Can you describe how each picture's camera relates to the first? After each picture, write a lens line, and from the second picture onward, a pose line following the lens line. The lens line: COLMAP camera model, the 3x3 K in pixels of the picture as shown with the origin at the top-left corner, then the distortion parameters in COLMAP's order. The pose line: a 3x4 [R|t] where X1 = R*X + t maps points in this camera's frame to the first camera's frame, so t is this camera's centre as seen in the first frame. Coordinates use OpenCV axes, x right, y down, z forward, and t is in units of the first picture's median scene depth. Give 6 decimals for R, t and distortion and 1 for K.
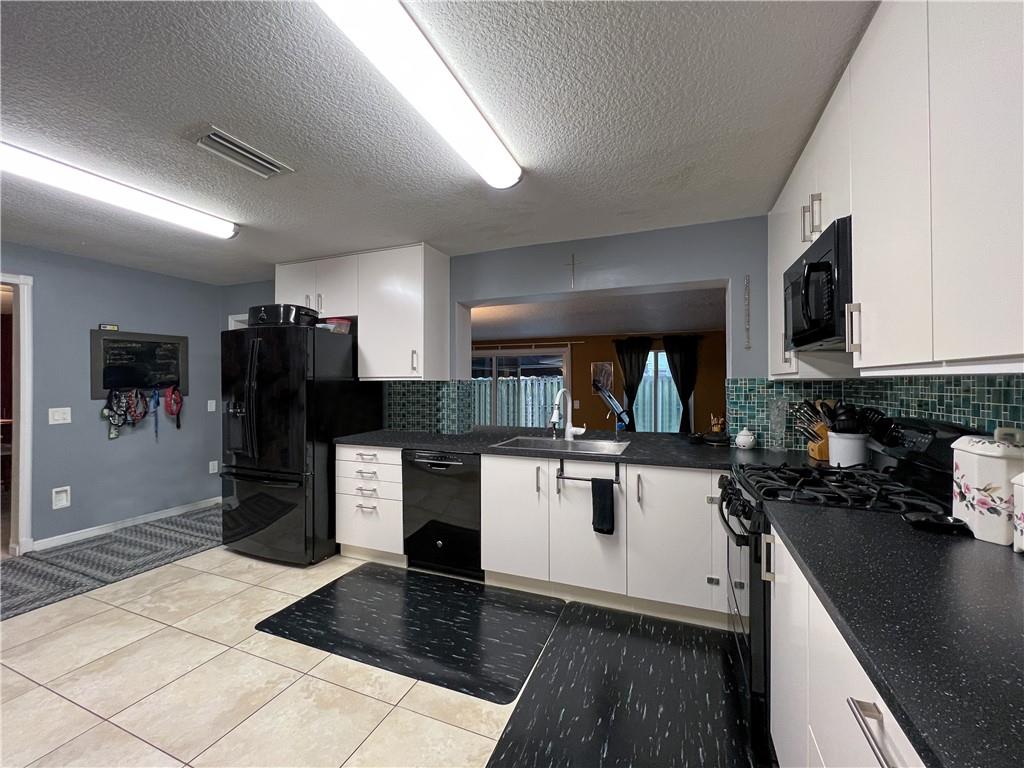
lens RADIAL K [[409.5, 0, 508.6], [0, 409.5, 381.5], [0, 0, 1]] dist [-0.001646, -0.000089]
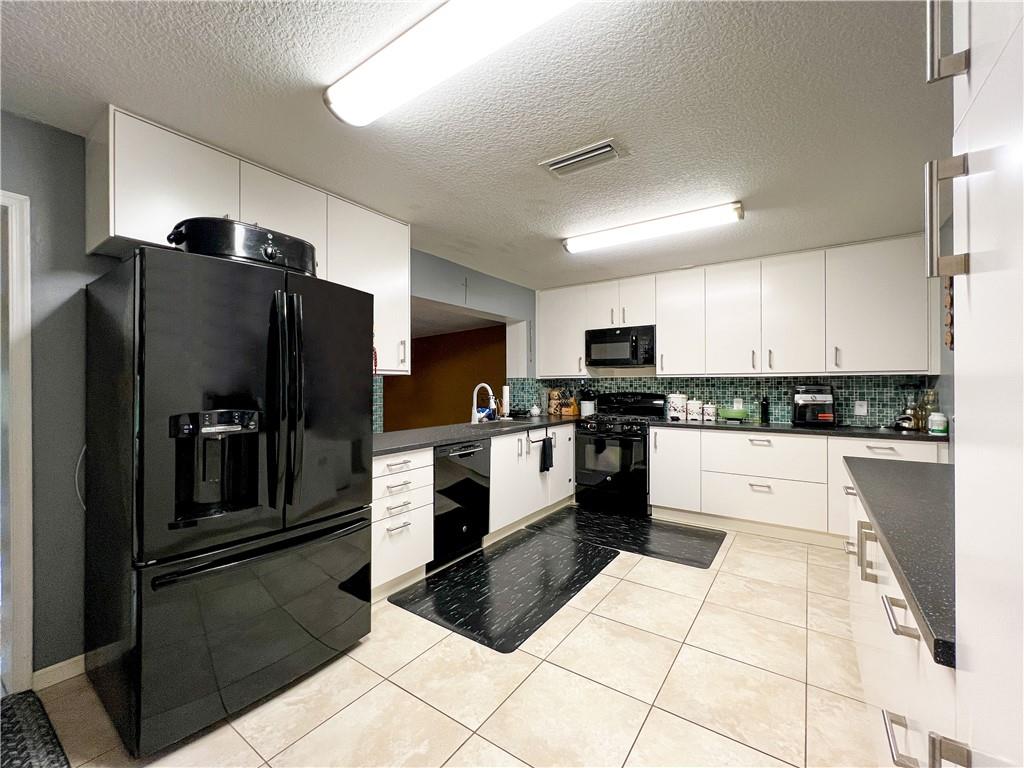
lens RADIAL K [[409.5, 0, 508.6], [0, 409.5, 381.5], [0, 0, 1]] dist [-0.001646, -0.000089]
pose [[0.254135, 0.006918, 0.967144, -1.205396], [-0.002878, 0.999975, -0.006397, 0.021162], [-0.967165, -0.001158, 0.254148, 0.638387]]
